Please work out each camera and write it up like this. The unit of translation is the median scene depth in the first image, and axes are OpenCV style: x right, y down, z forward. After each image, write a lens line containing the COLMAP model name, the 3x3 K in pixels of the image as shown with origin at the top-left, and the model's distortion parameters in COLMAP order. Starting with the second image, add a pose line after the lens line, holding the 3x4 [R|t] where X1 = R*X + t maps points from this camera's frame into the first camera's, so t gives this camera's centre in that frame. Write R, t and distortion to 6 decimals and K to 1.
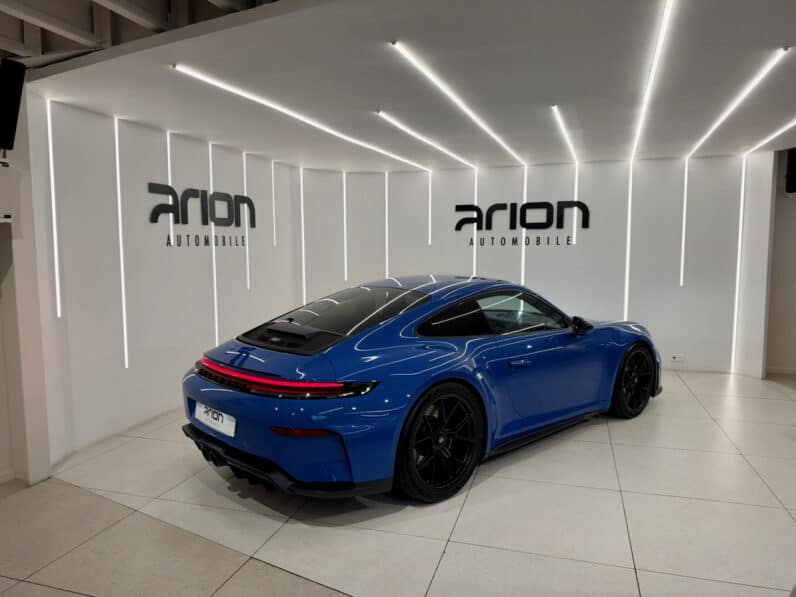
lens RADIAL K [[574.0, 0, 395.7], [0, 574.0, 302.4], [0, 0, 1]] dist [0.095192, -0.010517]
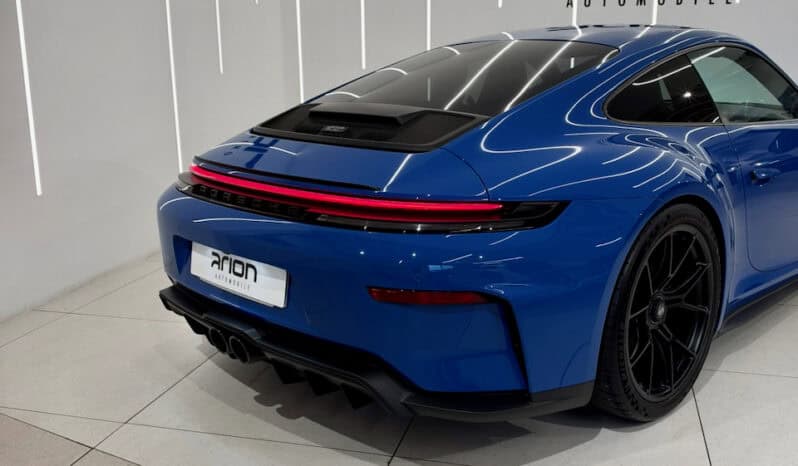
lens RADIAL K [[754.8, 0, 397.8], [0, 754.8, 228.0], [0, 0, 1]] dist [0.148308, 0.000000]
pose [[0.998937, -0.011437, 0.044663, -0.193861], [0.005956, 0.992637, 0.120982, 0.075657], [-0.045718, -0.120587, 0.991649, 0.316320]]
